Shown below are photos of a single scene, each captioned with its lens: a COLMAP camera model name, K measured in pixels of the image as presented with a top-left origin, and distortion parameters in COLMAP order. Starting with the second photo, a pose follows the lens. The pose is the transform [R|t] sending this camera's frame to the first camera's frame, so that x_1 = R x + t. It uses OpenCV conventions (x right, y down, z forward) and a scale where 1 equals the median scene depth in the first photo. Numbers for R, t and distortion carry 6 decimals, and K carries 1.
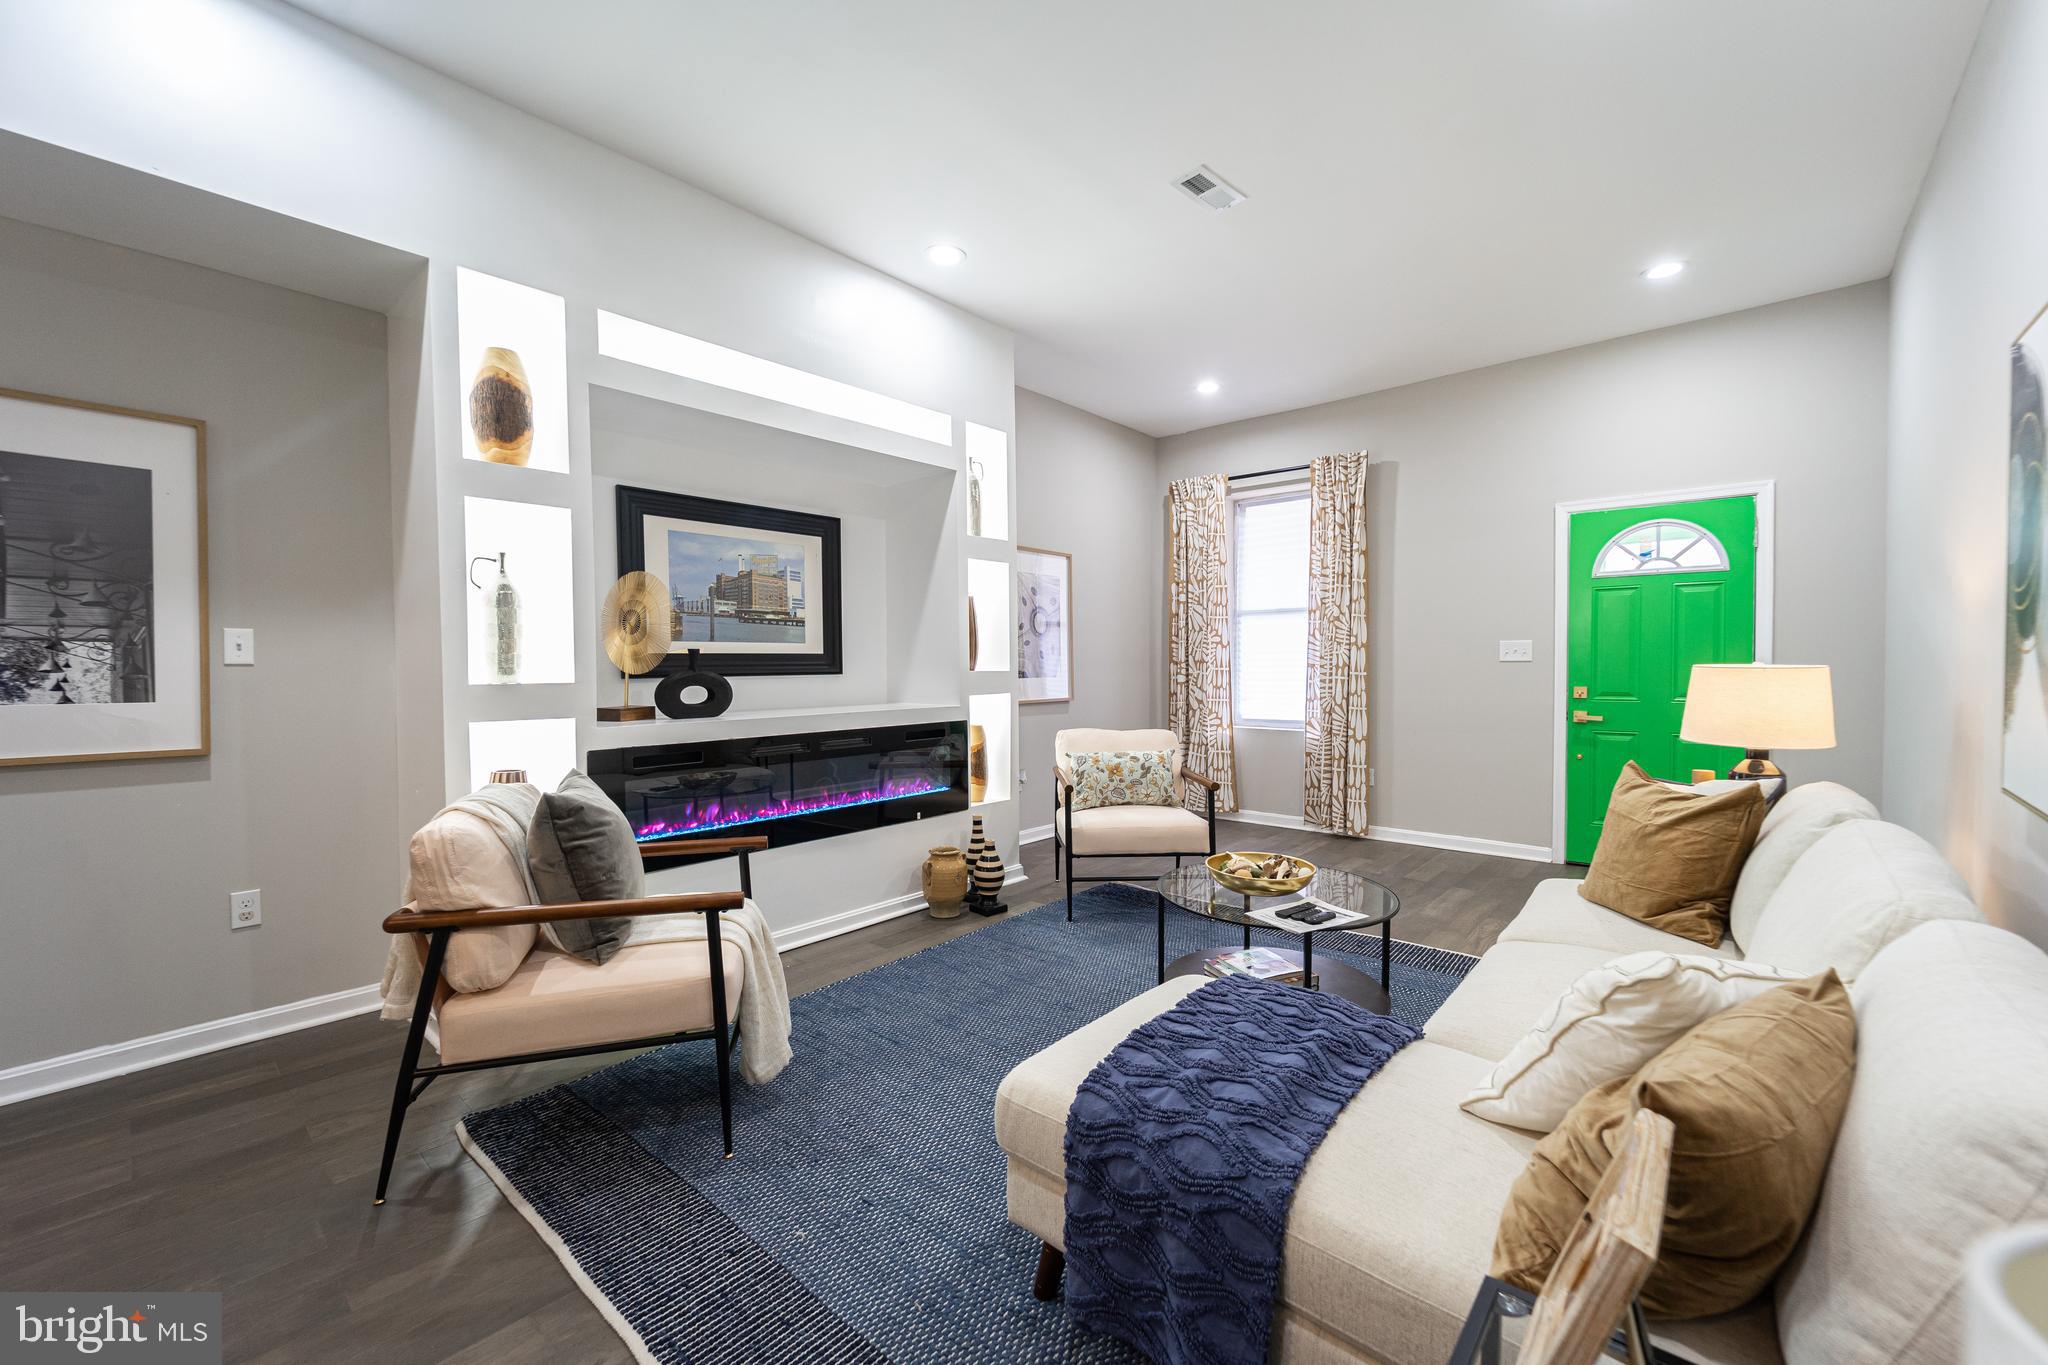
lens RADIAL K [[820.1, 0, 1029.2], [0, 820.1, 685.7], [0, 0, 1]] dist [0.003333, -0.002886]
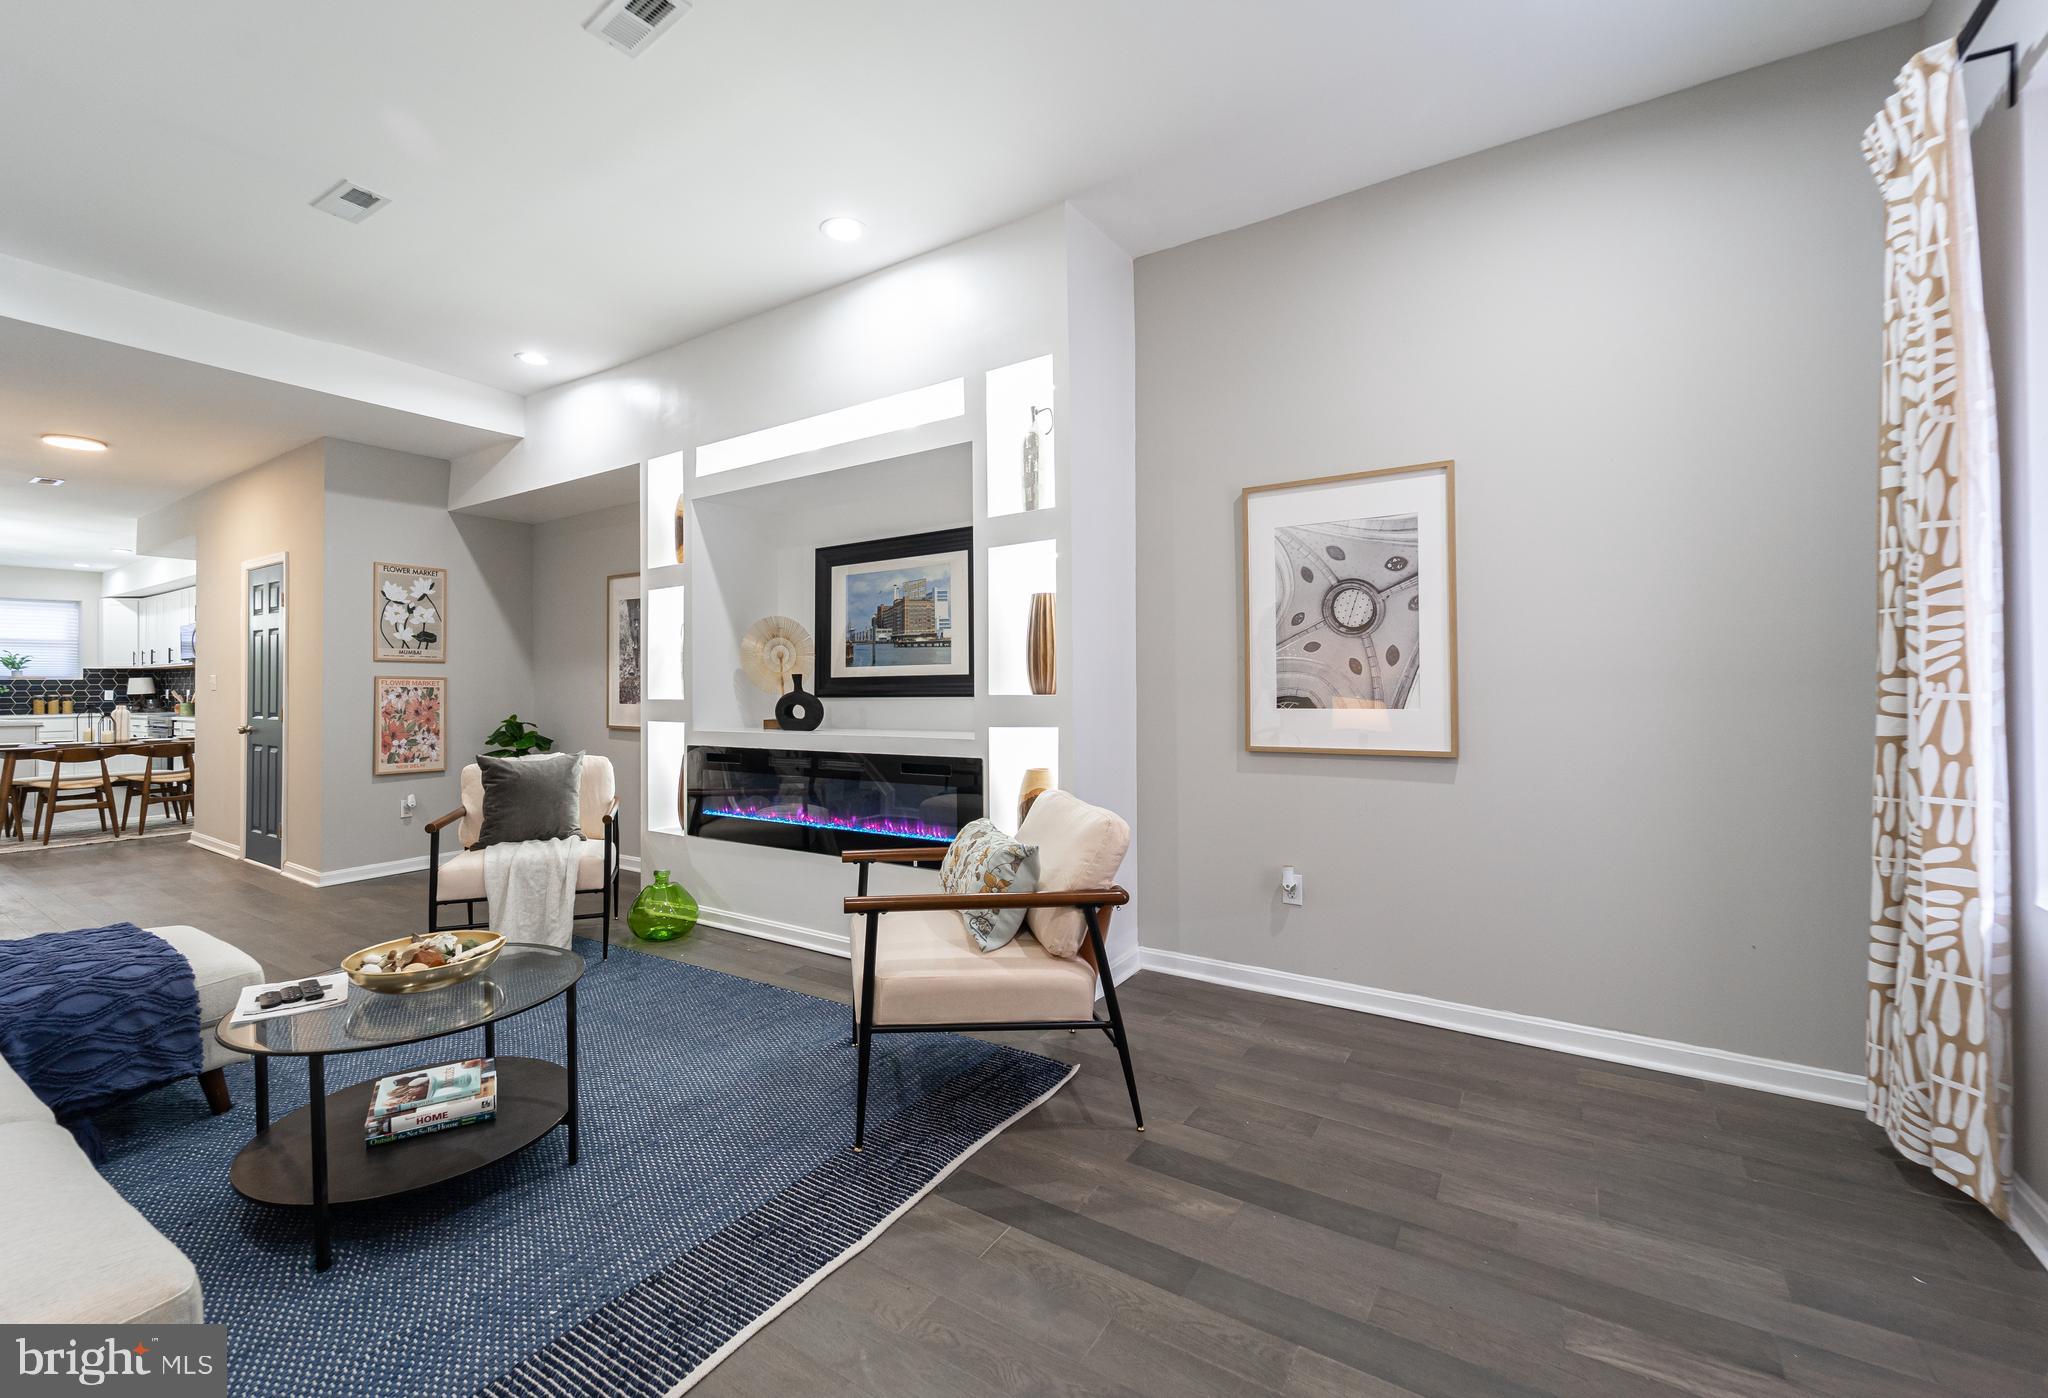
lens RADIAL K [[883.8, 0, 937.7], [0, 883.8, 679.0], [0, 0, 1]] dist [0.059898, -0.000101]
pose [[0.058188, -0.001724, -0.998304, 0.750854], [-0.019353, 0.999809, -0.002855, -0.030639], [0.998118, 0.019486, 0.058144, 0.914207]]
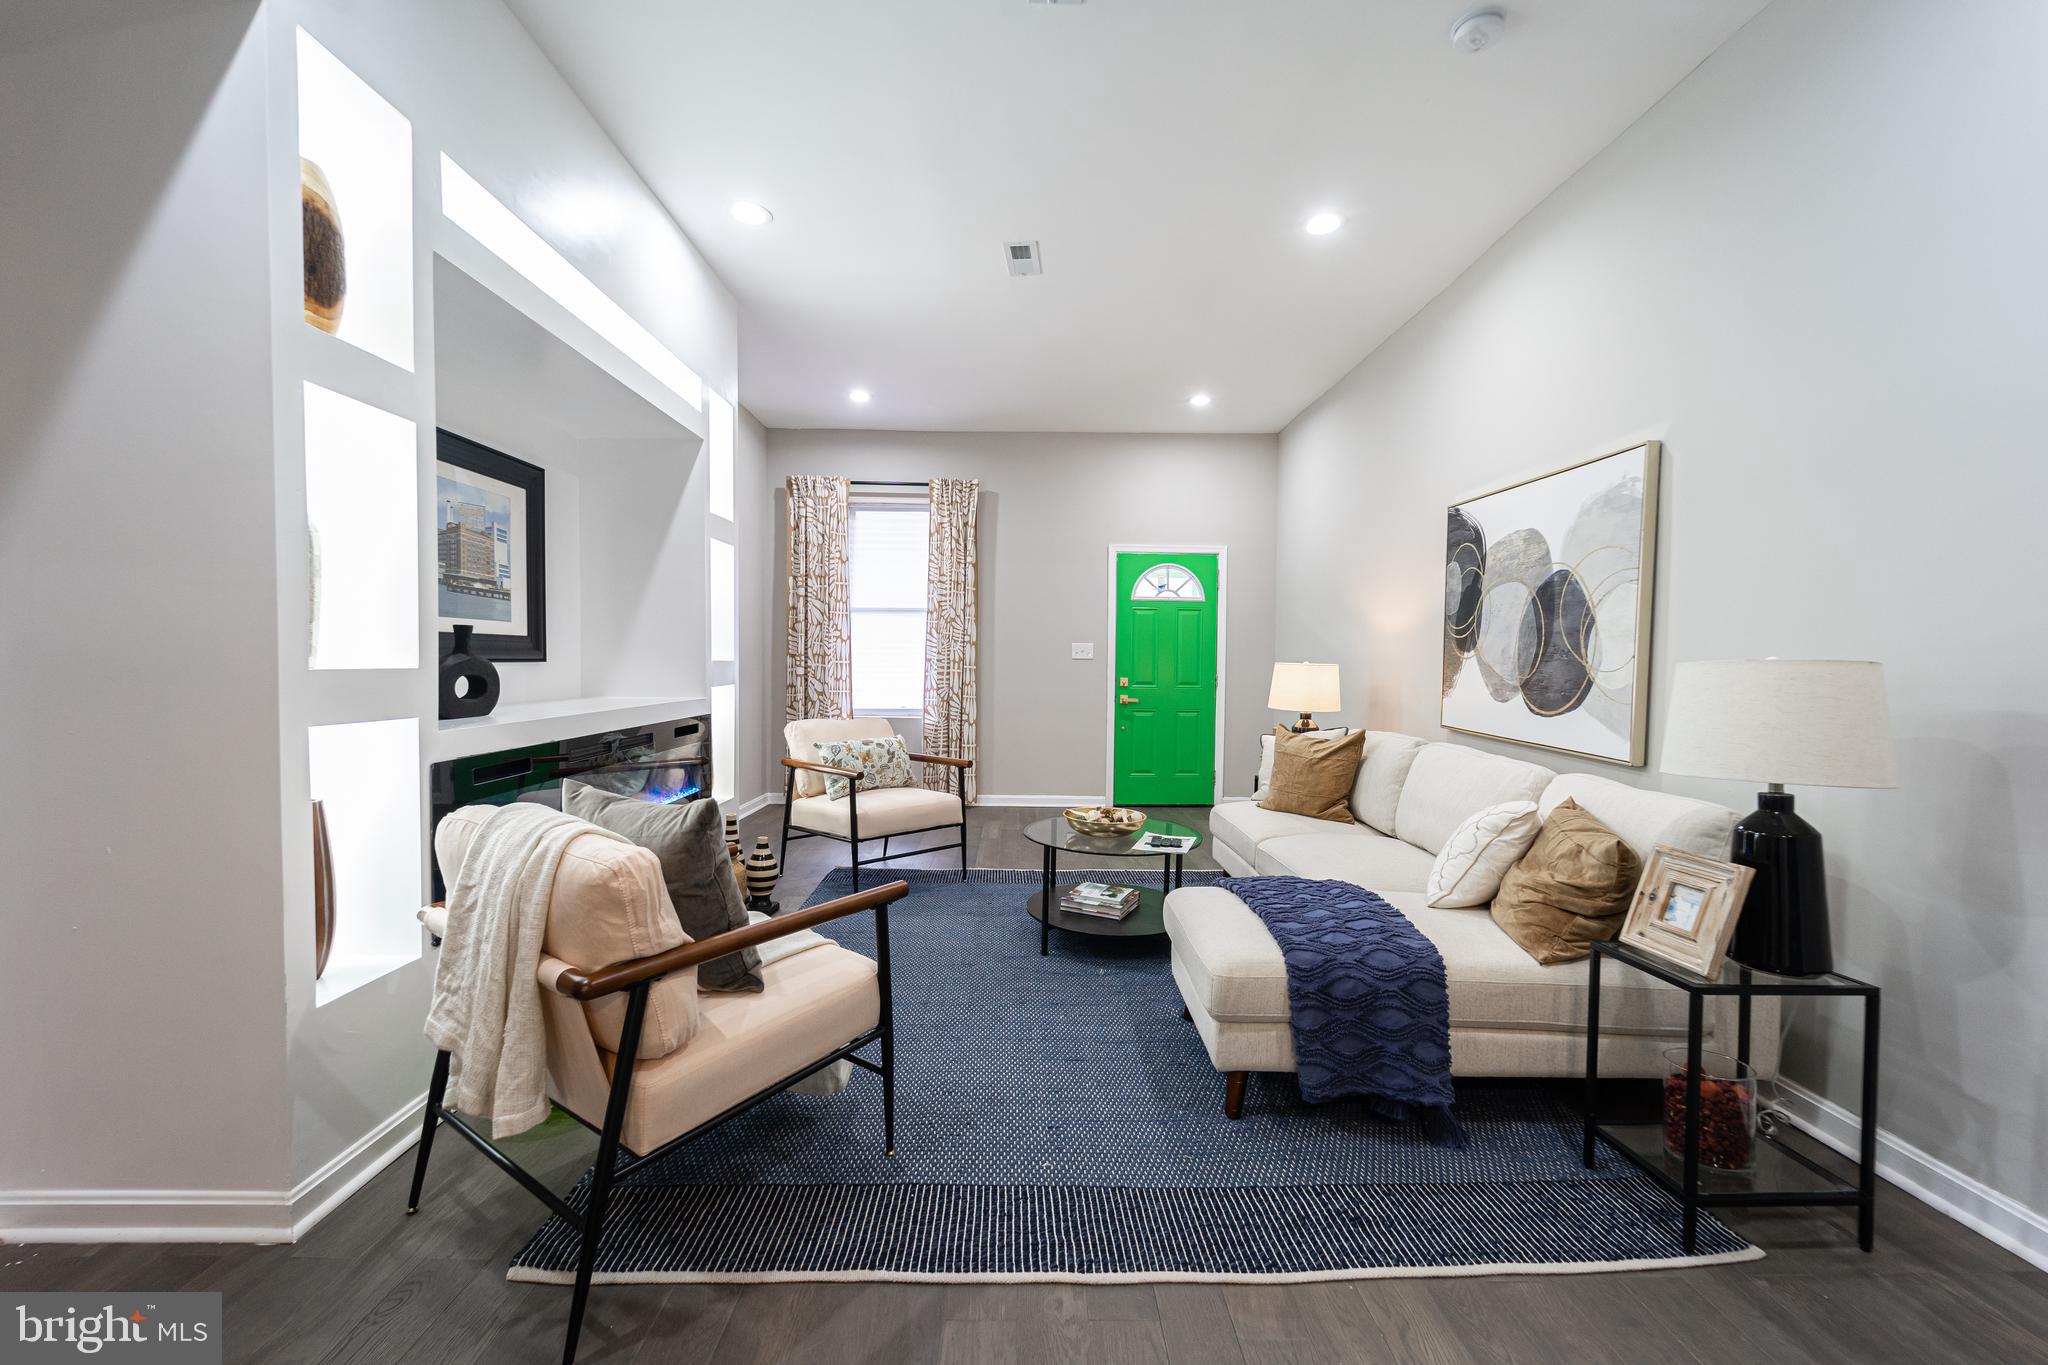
lens RADIAL K [[820.1, 0, 1029.2], [0, 820.1, 685.7], [0, 0, 1]] dist [0.003333, -0.002886]
pose [[0.746469, -0.005950, 0.665393, -0.421718], [0.001878, 0.999975, 0.006835, 0.005121], [-0.665417, -0.003853, 0.746462, 0.077447]]
